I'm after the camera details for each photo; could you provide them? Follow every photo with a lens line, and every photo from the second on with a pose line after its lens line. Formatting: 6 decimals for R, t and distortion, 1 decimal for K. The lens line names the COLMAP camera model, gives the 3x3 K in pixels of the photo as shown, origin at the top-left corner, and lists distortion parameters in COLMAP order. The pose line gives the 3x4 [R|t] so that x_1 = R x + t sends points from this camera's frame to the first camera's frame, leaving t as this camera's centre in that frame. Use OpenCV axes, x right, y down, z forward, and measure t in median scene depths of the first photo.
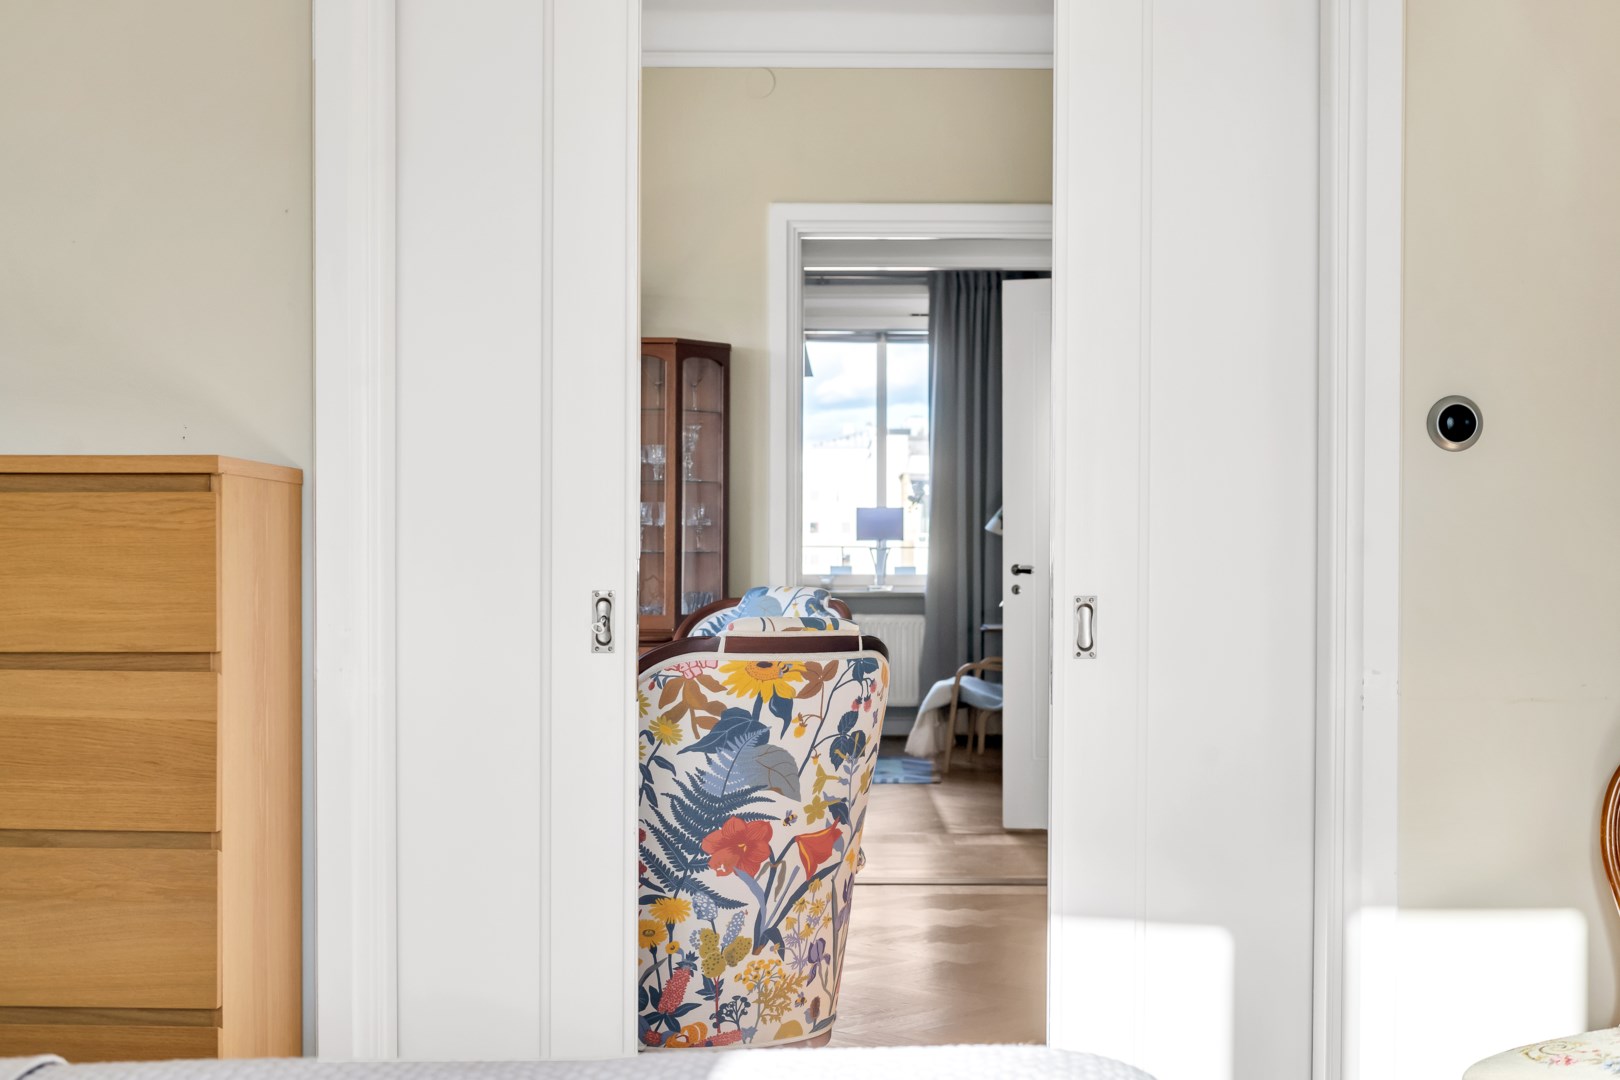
lens RADIAL K [[2392.2, 0, 810.0], [0, 2392.2, 540.0], [0, 0, 1]] dist [-0.034962, -0.030374]
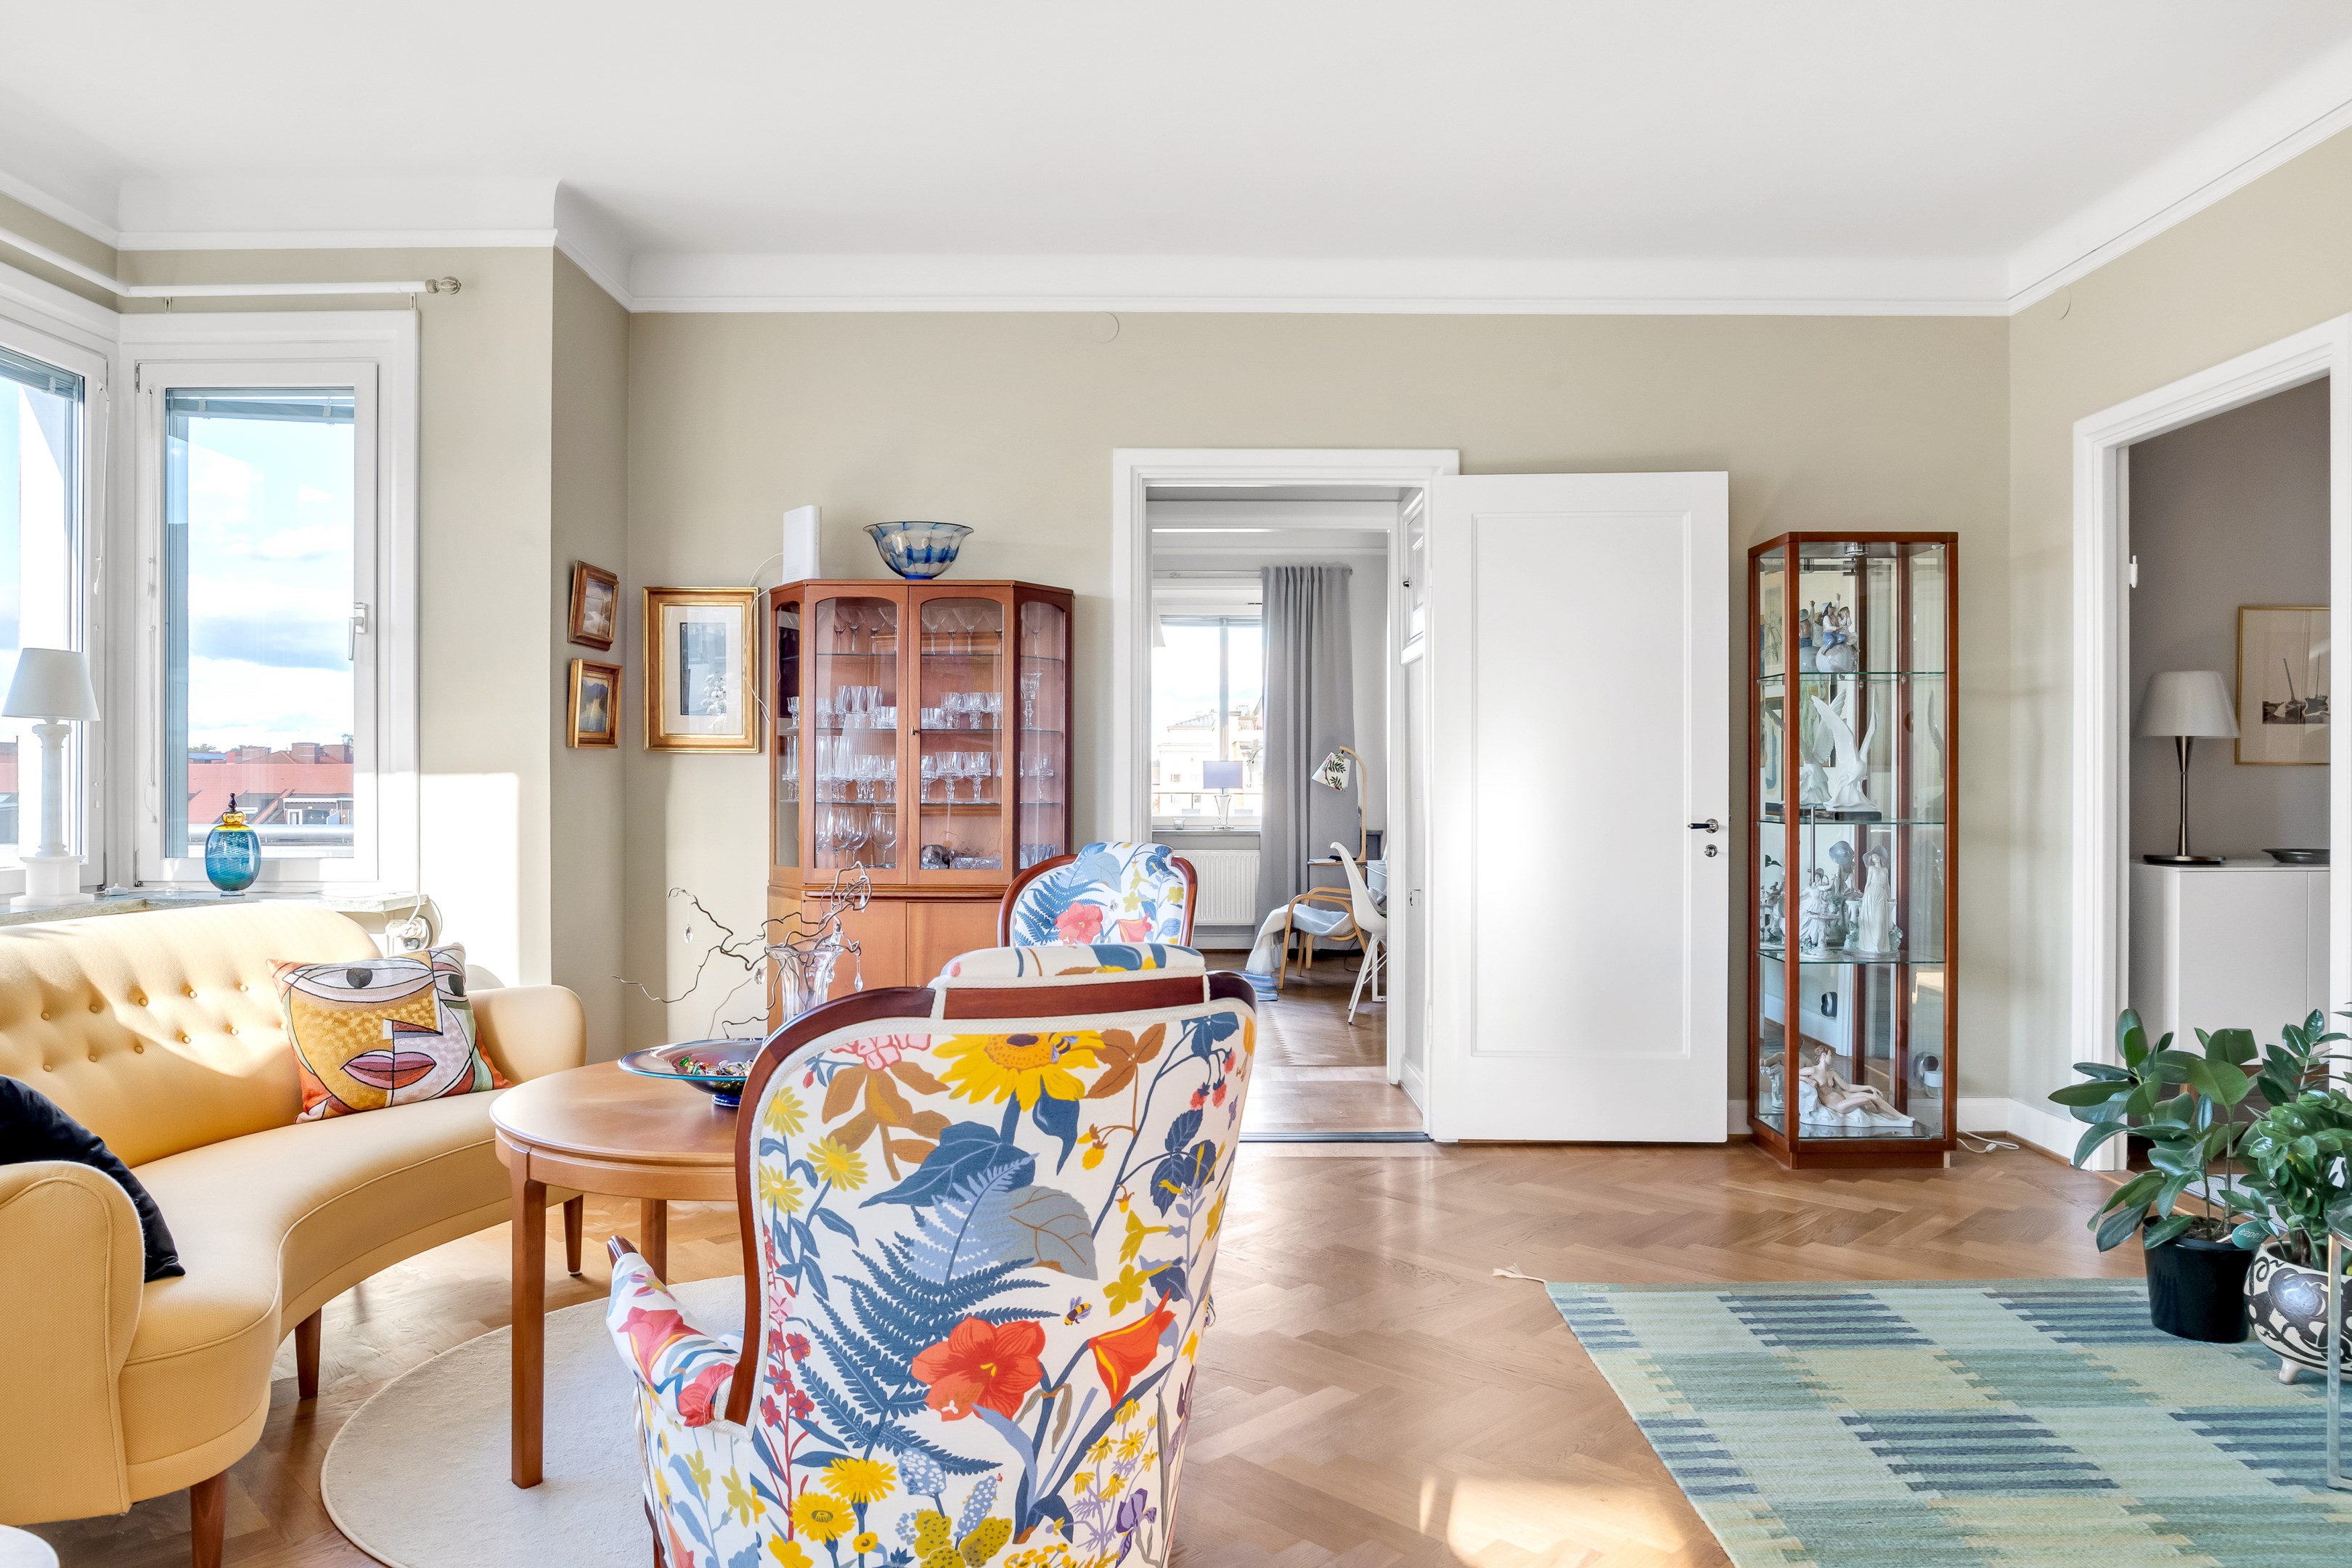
lens RADIAL K [[1483.2, 0, 1176.0], [0, 1483.2, 784.0], [0, 0, 1]] dist [-0.043011, -0.000868]
pose [[0.999996, -0.002802, -0.000210, 0.014424], [0.002801, 0.999995, -0.001283, -0.003197], [0.000214, 0.001283, 0.999999, 0.662610]]
